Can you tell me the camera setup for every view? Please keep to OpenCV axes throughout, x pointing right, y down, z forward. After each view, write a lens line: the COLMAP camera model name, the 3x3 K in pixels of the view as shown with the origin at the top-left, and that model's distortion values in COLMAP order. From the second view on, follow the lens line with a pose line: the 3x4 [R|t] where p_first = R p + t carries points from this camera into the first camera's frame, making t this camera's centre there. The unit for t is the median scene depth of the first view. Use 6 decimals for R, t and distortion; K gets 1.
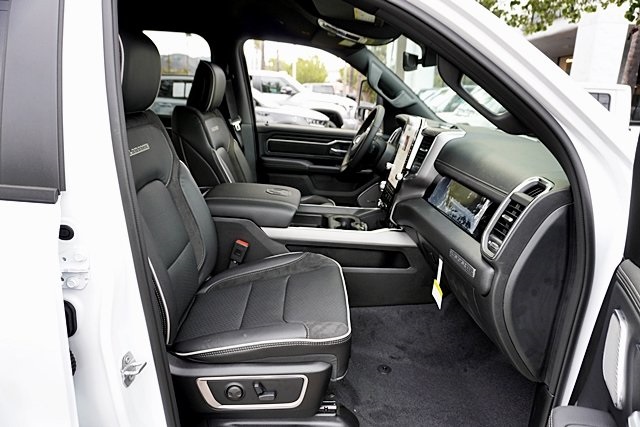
lens RADIAL K [[430.0, 0, 323.6], [0, 430.0, 215.0], [0, 0, 1]] dist [-0.048647, 0.033078]
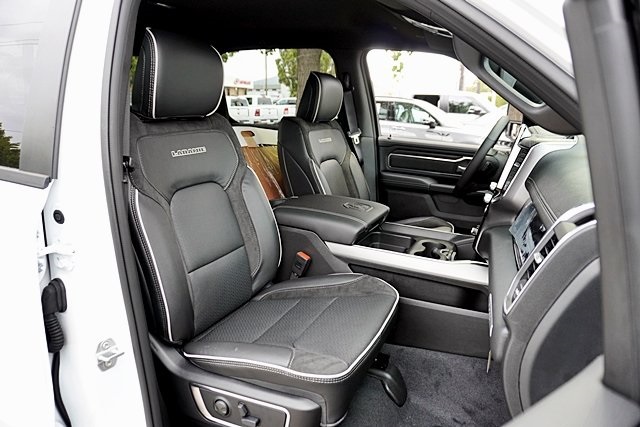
lens RADIAL K [[430.0, 0, 323.6], [0, 430.0, 215.0], [0, 0, 1]] dist [-0.048647, 0.033078]
pose [[0.899876, 0.084578, -0.427866, 0.241197], [-0.105688, 0.994065, -0.025780, -0.004086], [0.423146, 0.068419, 0.903475, 0.144532]]
